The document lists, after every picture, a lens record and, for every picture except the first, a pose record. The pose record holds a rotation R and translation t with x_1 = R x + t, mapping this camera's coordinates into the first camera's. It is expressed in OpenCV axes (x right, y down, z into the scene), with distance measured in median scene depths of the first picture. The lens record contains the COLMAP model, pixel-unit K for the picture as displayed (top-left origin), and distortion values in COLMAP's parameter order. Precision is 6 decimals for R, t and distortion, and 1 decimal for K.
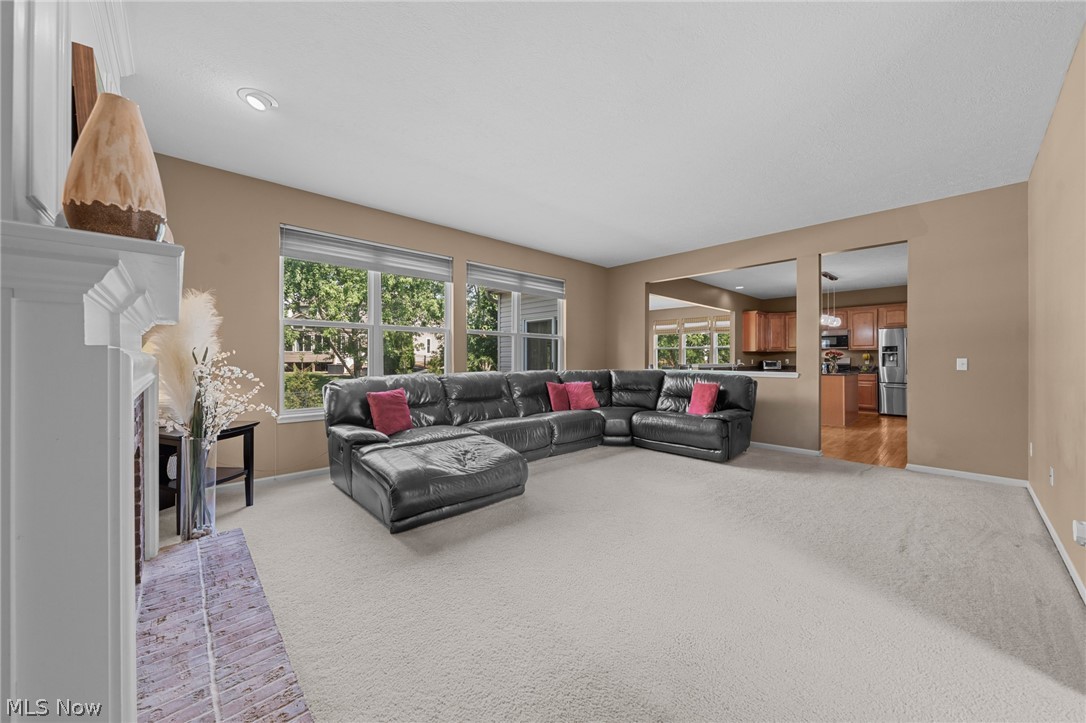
lens RADIAL K [[399.0, 0, 548.8], [0, 399.0, 358.6], [0, 0, 1]] dist [-0.001656, -0.000071]
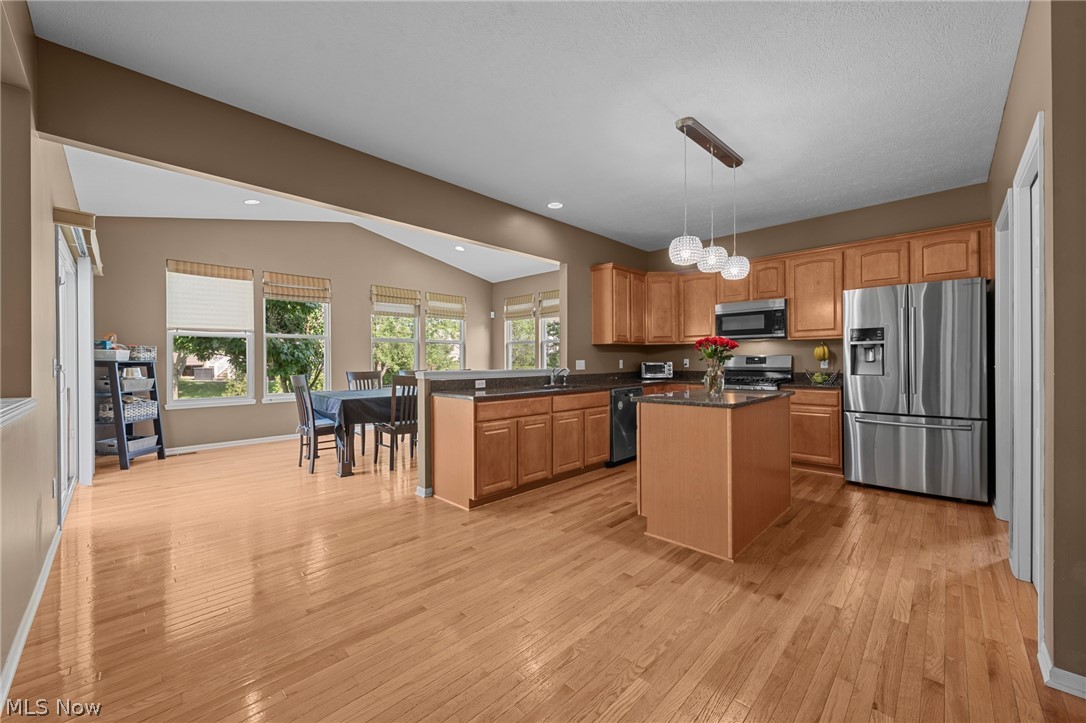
lens RADIAL K [[415.5, 0, 543.6], [0, 415.5, 360.4], [0, 0, 1]] dist [-0.007410, -0.000274]
pose [[0.999387, -0.004958, 0.034642, 0.464652], [0.004870, 0.999985, 0.002622, 0.001069], [-0.034654, -0.002452, 0.999396, 0.536053]]
